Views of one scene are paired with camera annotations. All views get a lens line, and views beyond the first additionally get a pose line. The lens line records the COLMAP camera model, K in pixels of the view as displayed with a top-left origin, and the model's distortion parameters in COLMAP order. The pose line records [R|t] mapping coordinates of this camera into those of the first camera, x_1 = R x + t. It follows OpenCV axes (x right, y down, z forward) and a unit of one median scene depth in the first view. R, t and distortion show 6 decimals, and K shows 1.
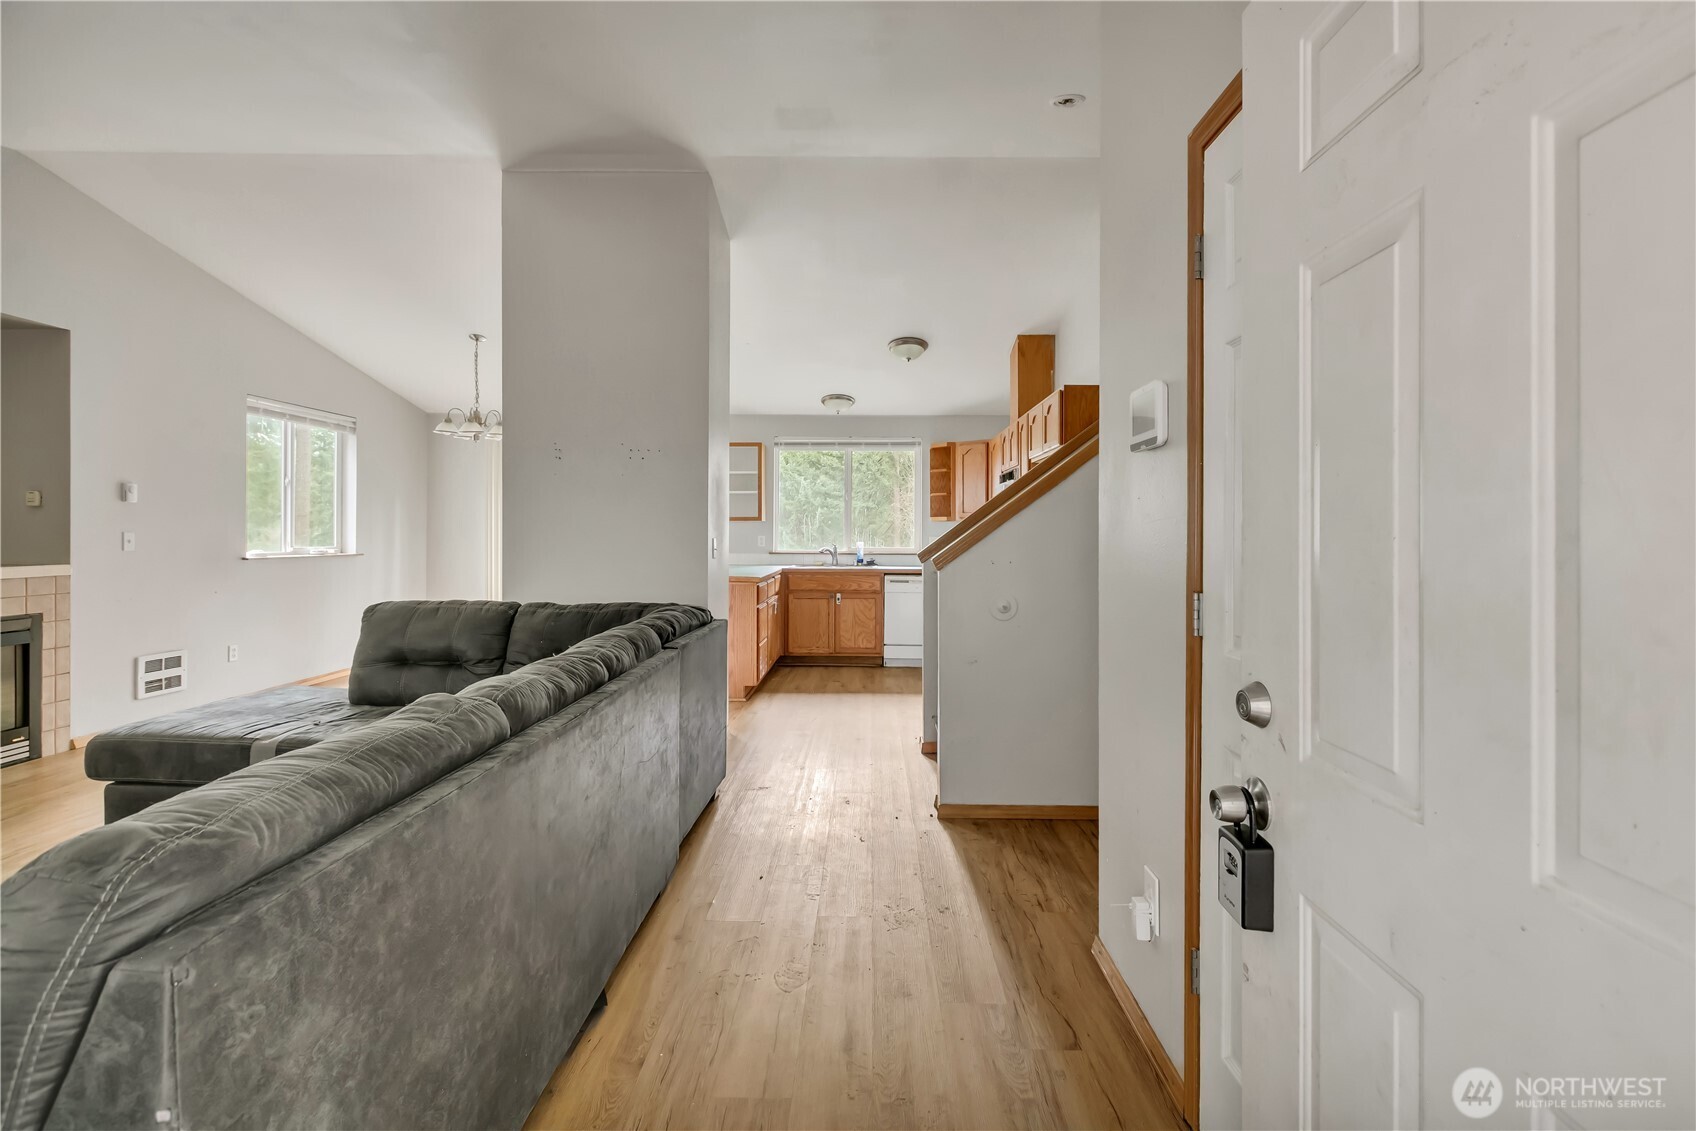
lens RADIAL K [[784.8, 0, 851.7], [0, 784.8, 538.2], [0, 0, 1]] dist [0.015775, 0.000025]
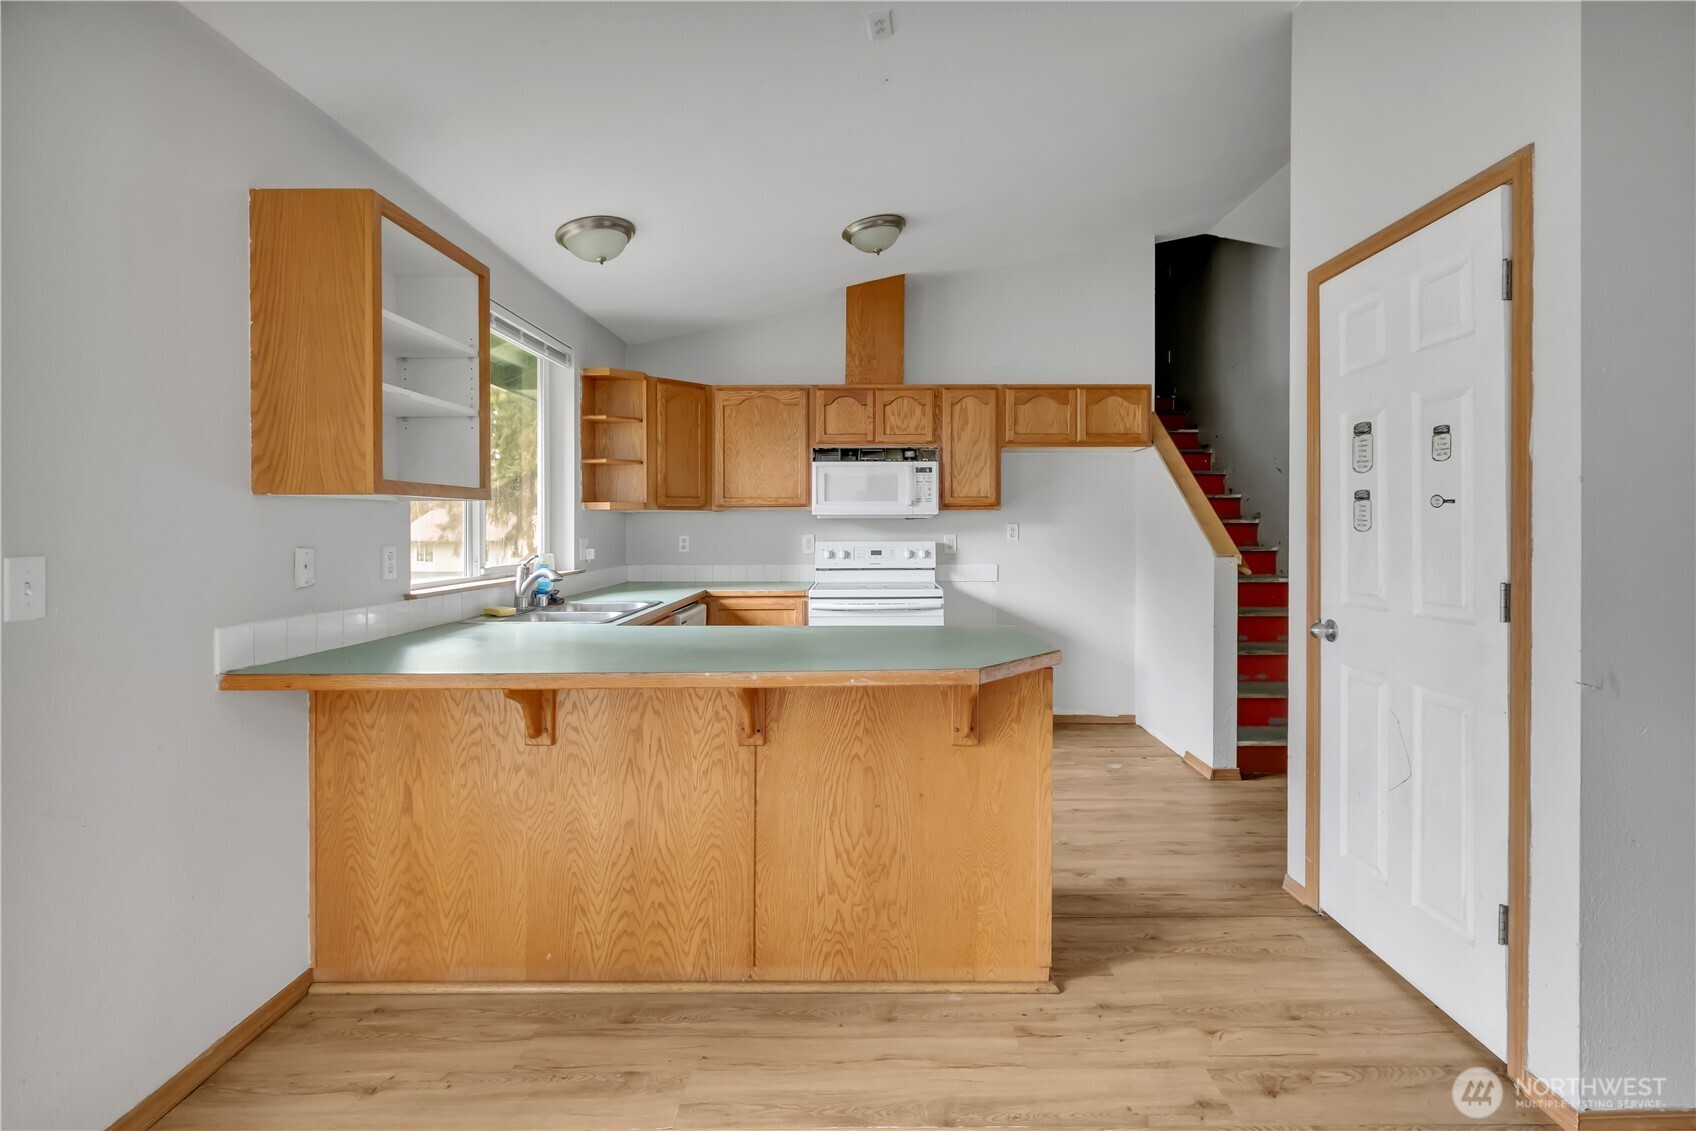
lens RADIAL K [[786.2, 0, 866.6], [0, 786.2, 527.0], [0, 0, 1]] dist [0.000435, 0.000249]
pose [[-0.022047, -0.004936, 0.999745, -0.479559], [0.010454, 0.999932, 0.005168, -0.011482], [-0.999702, 0.010566, -0.021994, 0.885752]]
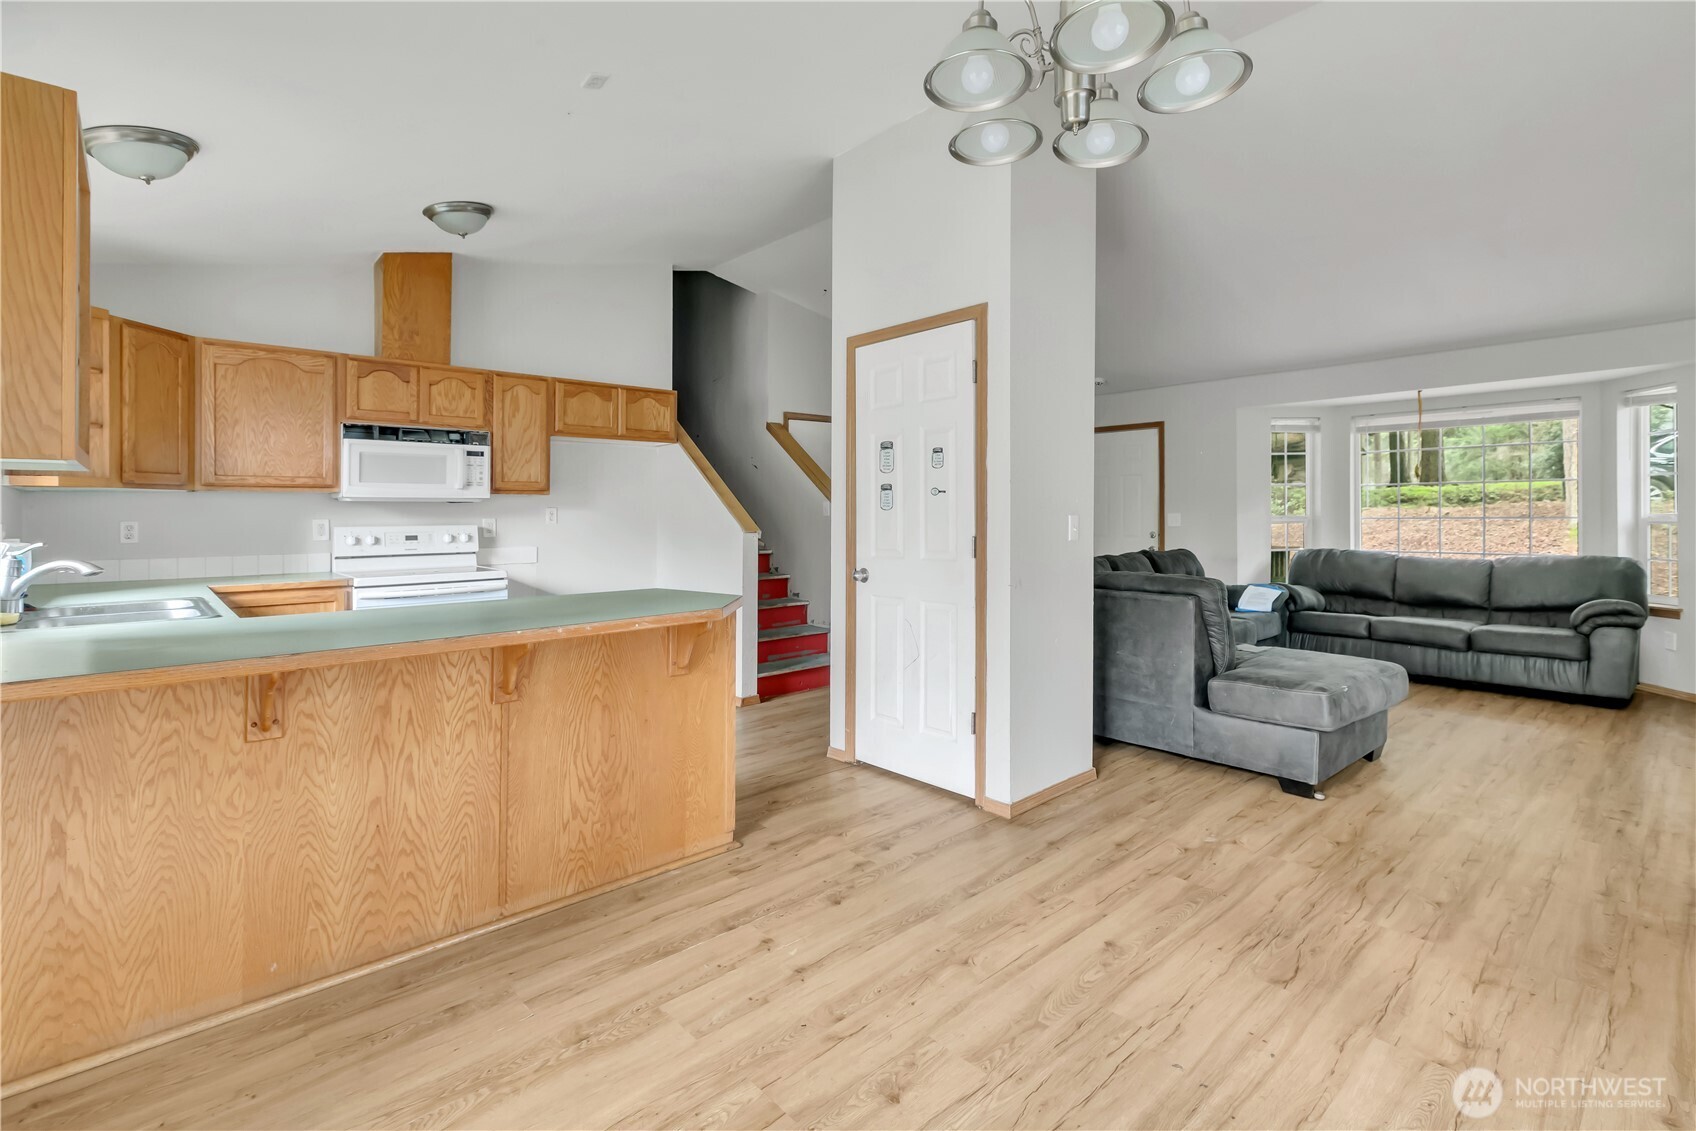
lens RADIAL K [[788.9, 0, 858.0], [0, 788.9, 517.0], [0, 0, 1]] dist [0.001772, -0.000651]
pose [[-0.688488, -0.003590, 0.725239, -0.521576], [0.008399, 0.999881, 0.012922, -0.008165], [-0.725199, 0.014988, -0.688376, 1.042977]]
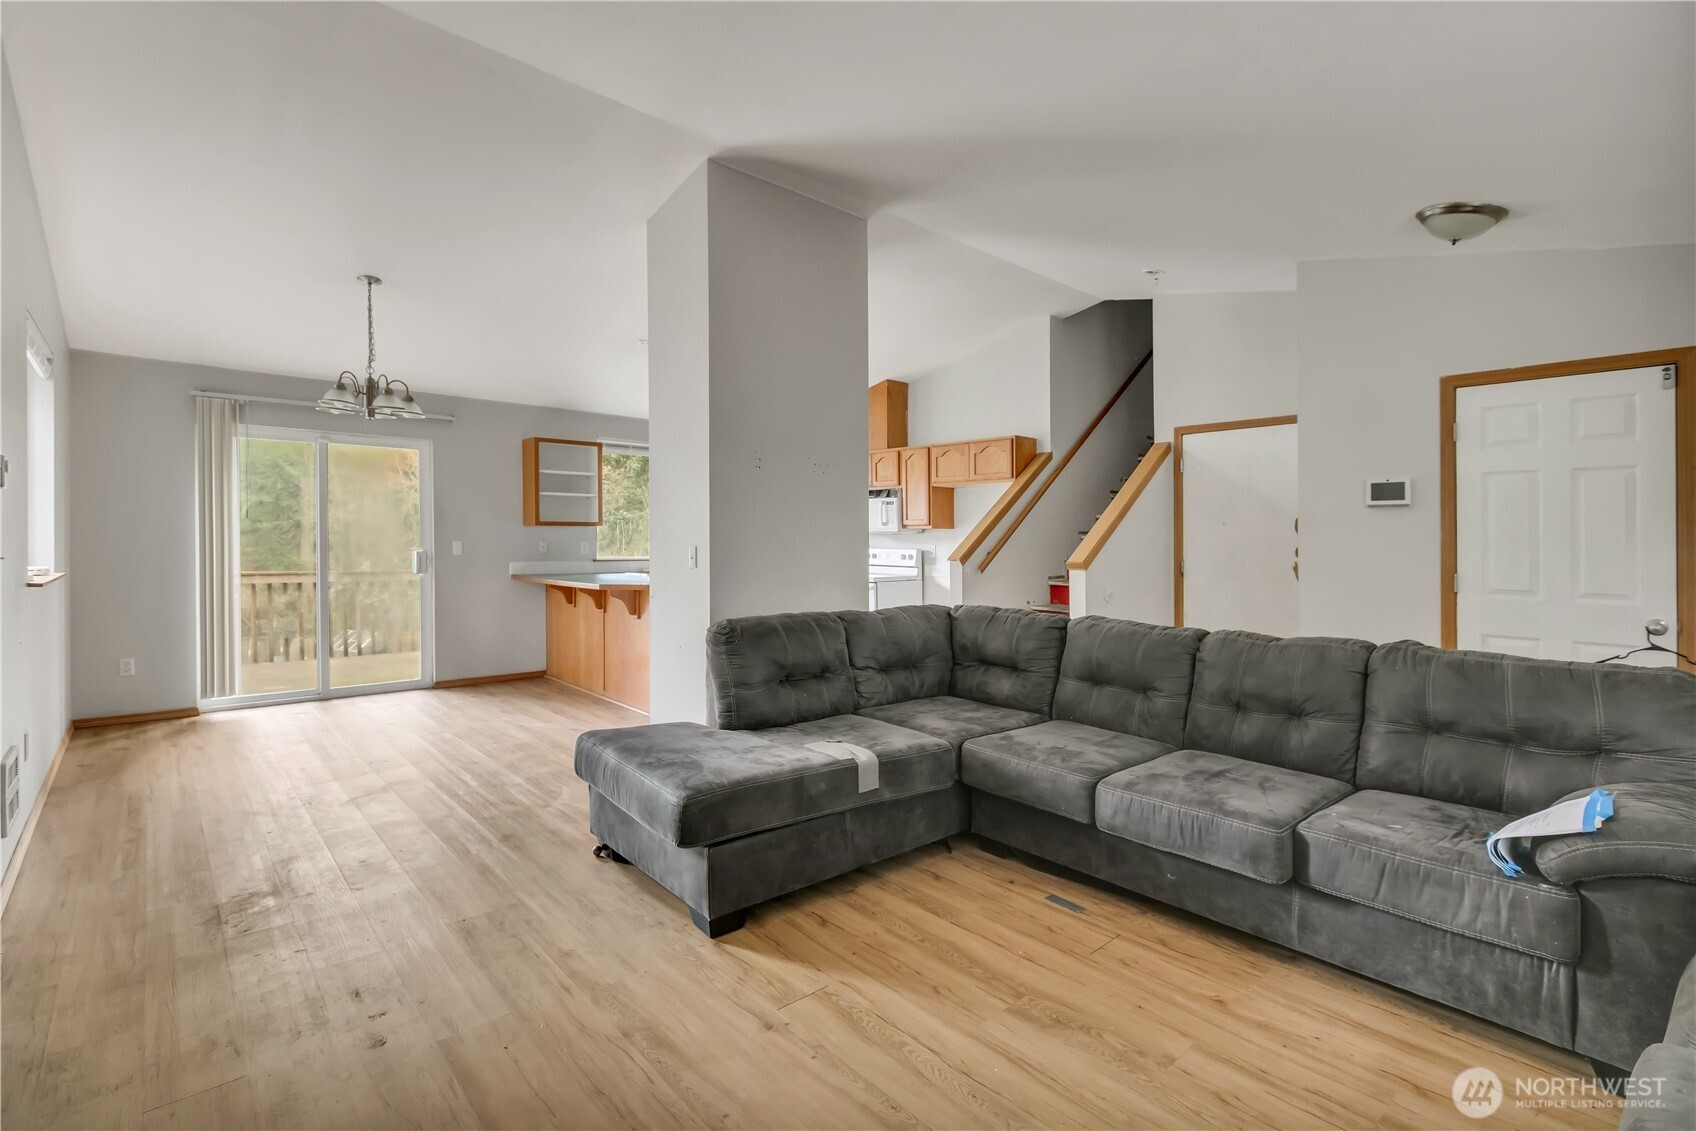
lens RADIAL K [[781.0, 0, 856.4], [0, 781.0, 548.1], [0, 0, 1]] dist [-0.001392, -0.000202]
pose [[0.726590, -0.005807, 0.687046, -0.562504], [-0.001652, 0.999947, 0.010199, -0.006635], [-0.687069, -0.008545, 0.726542, 0.118865]]
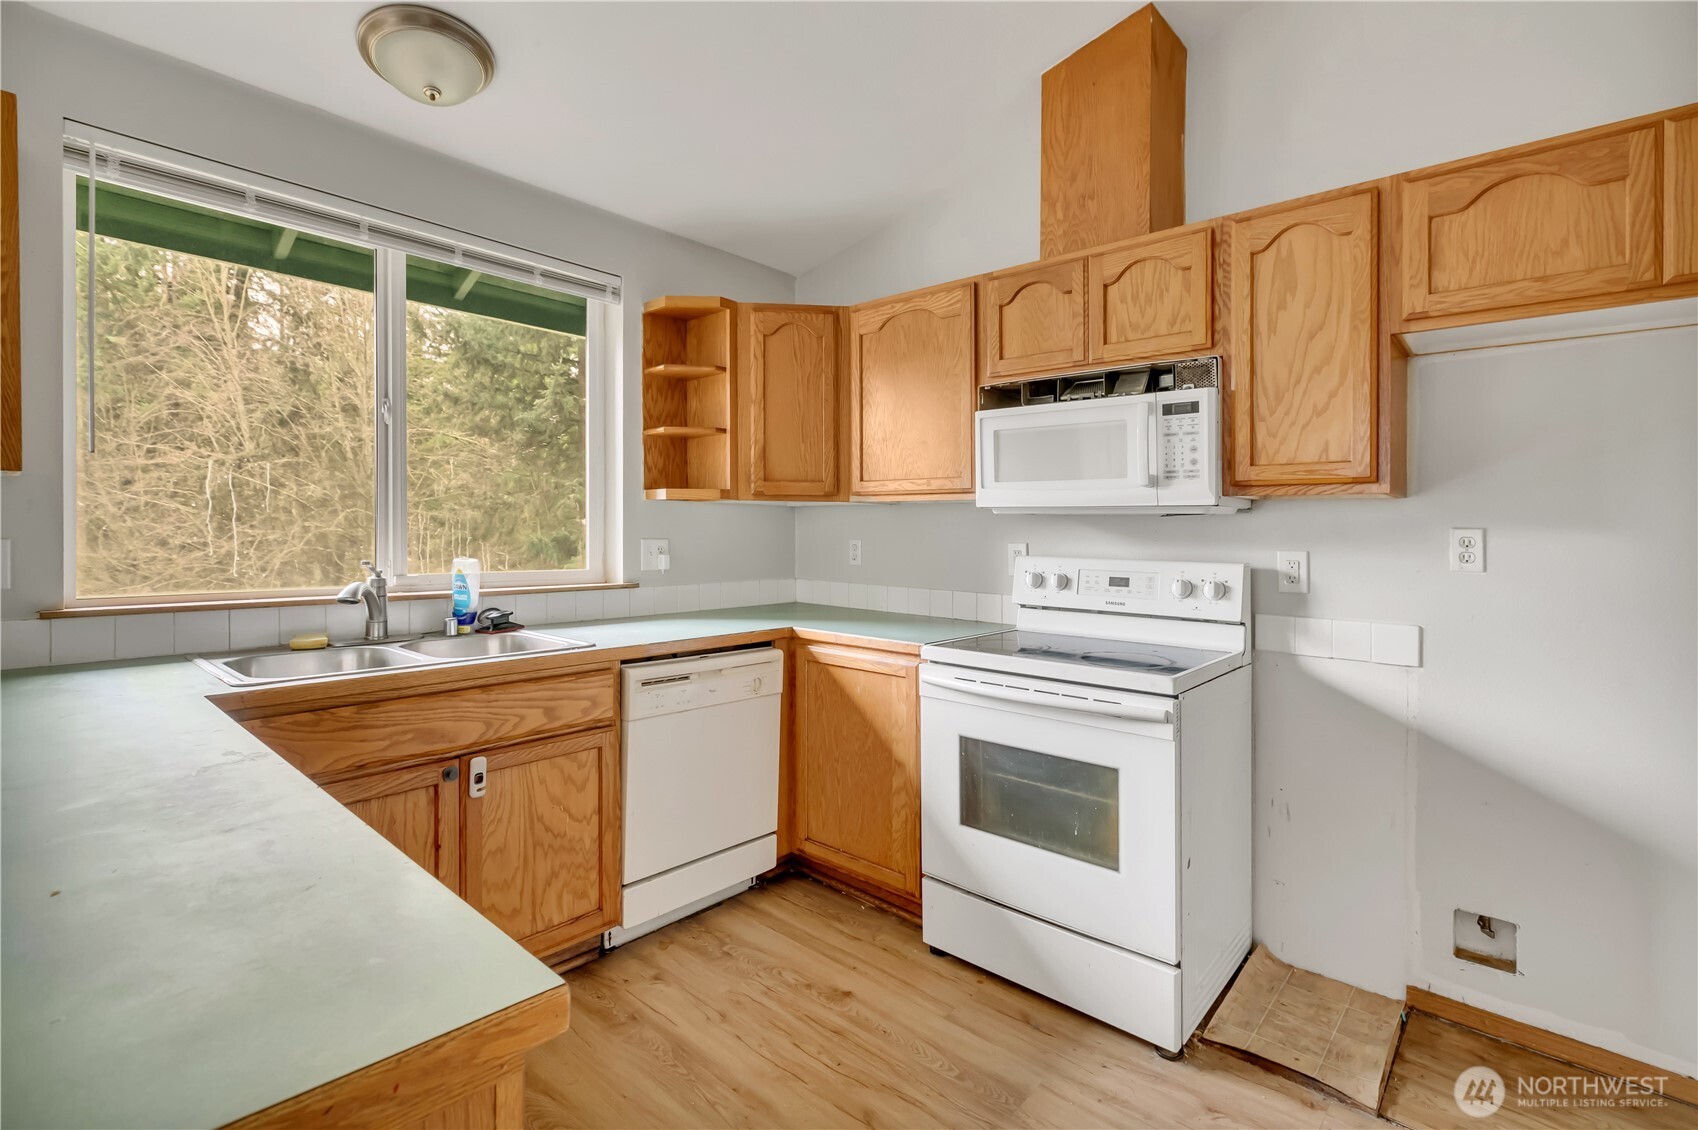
lens RADIAL K [[781.6, 0, 857.8], [0, 781.6, 524.9], [0, 0, 1]] dist [-0.002348, -0.000006]
pose [[0.643290, 0.008089, 0.765580, -0.138723], [-0.004585, 0.999967, -0.006713, -0.008010], [-0.765609, 0.000809, 0.643306, 0.727865]]
